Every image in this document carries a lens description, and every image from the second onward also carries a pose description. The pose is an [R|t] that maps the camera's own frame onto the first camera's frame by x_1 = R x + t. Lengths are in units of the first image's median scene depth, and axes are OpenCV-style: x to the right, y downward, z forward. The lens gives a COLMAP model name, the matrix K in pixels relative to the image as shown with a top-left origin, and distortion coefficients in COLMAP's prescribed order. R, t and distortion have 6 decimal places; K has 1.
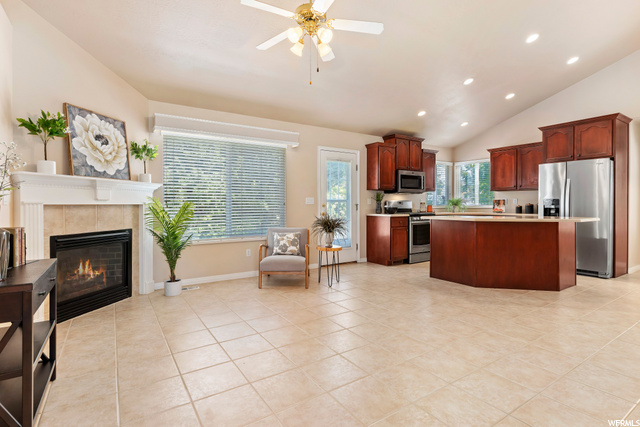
lens RADIAL K [[316.2, 0, 320.0], [0, 316.2, 207.0], [0, 0, 1]] dist [0.002491, 0.000795]
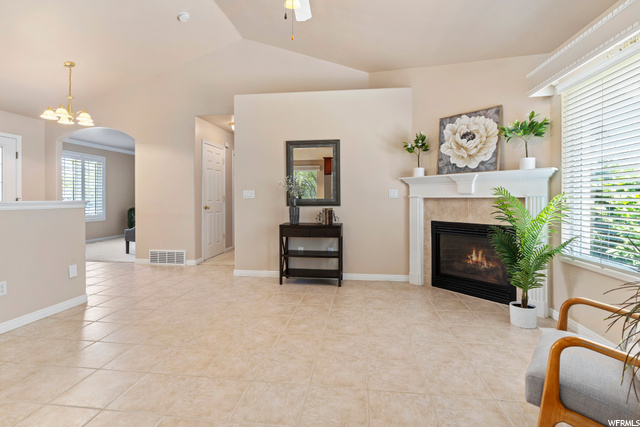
lens RADIAL K [[305.3, 0, 320.9], [0, 305.3, 201.7], [0, 0, 1]] dist [0.004271, 0.000657]
pose [[-0.654856, 0.011447, -0.755667, 0.399462], [-0.002487, 0.999847, 0.017301, -0.010891], [0.755750, 0.013209, -0.654727, 1.276370]]
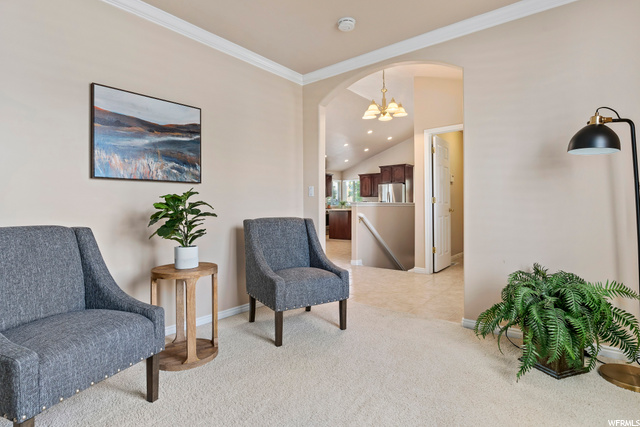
lens RADIAL K [[305.3, 0, 322.4], [0, 305.3, 208.4], [0, 0, 1]] dist [0.004271, 0.000657]
pose [[0.954189, 0.000231, 0.299205, -0.369093], [0.001406, 0.999985, -0.005256, 0.047331], [-0.299202, 0.005436, 0.954174, -1.146349]]
